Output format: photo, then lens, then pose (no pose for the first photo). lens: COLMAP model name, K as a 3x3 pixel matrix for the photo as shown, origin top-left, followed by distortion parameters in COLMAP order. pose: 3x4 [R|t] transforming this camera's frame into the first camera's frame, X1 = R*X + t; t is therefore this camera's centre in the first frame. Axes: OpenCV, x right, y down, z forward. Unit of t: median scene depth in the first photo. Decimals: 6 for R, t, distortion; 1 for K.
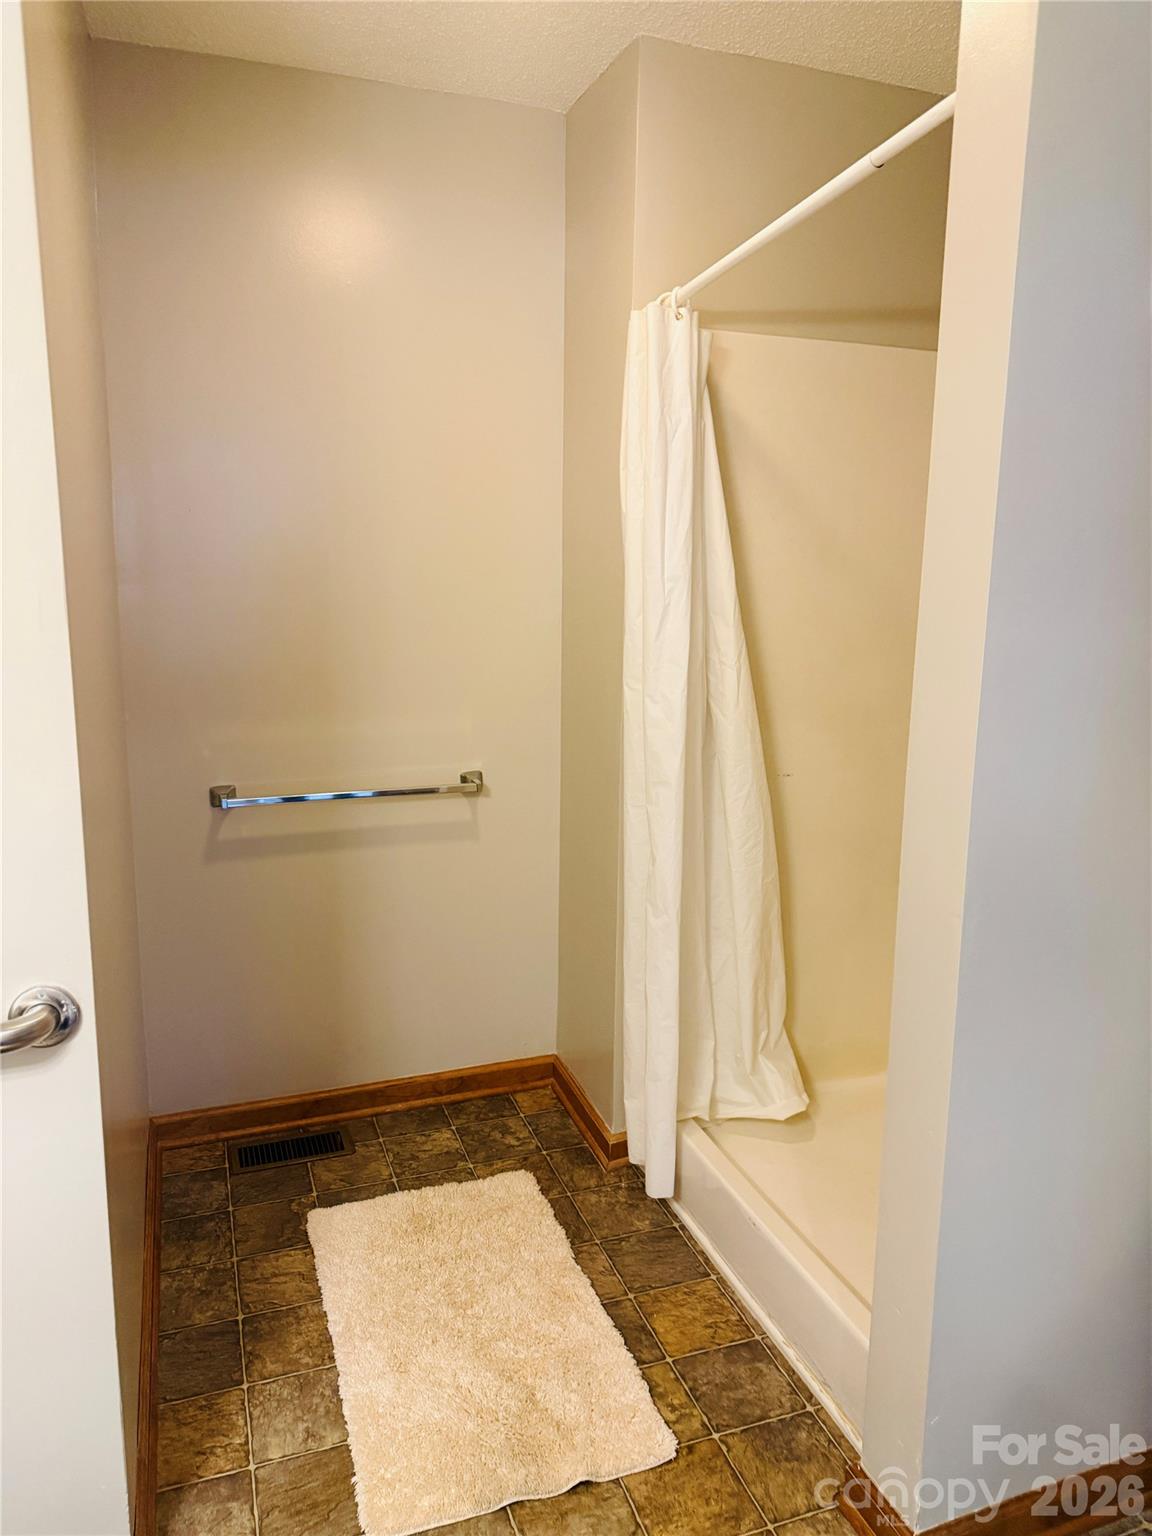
lens RADIAL K [[1108.0, 0, 571.3], [0, 1108.0, 768.7], [0, 0, 1]] dist [0.029509, -0.006338]
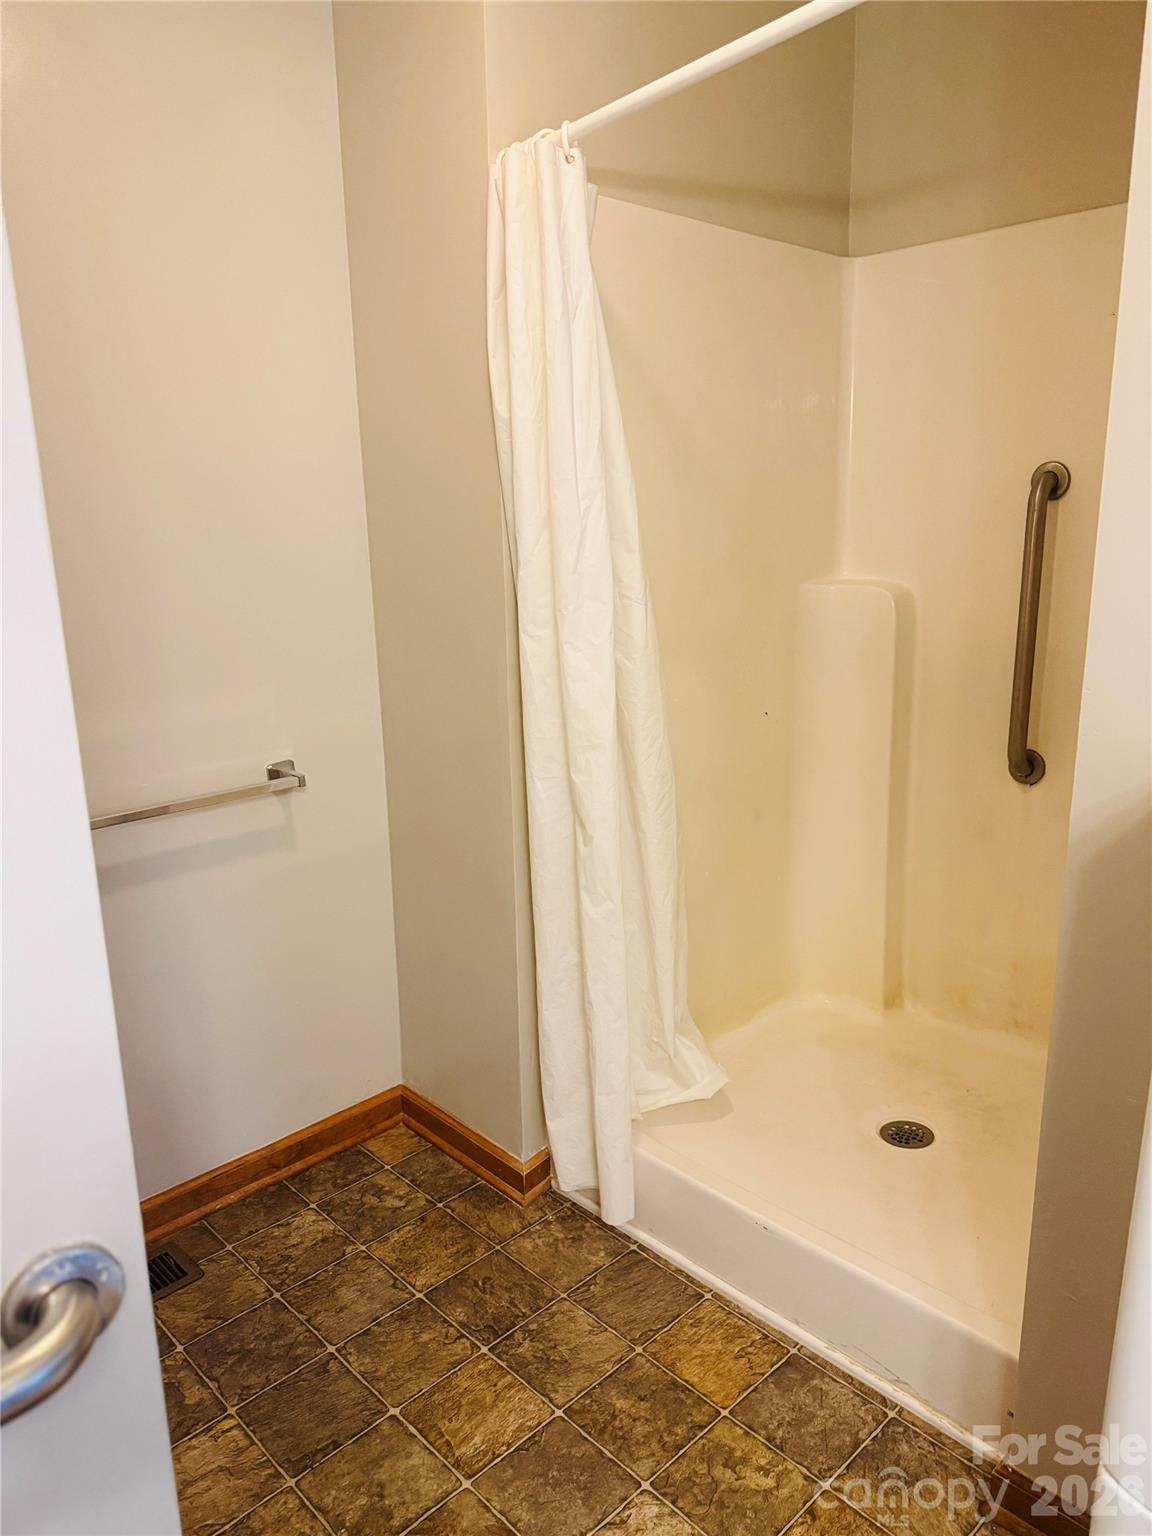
lens RADIAL K [[1090.9, 0, 574.3], [0, 1090.9, 783.8], [0, 0, 1]] dist [0.042099, -0.030620]
pose [[0.914269, -0.129143, 0.383971, -0.223106], [0.112837, 0.991498, 0.064799, -0.011312], [-0.389075, -0.015918, 0.921068, 0.221977]]
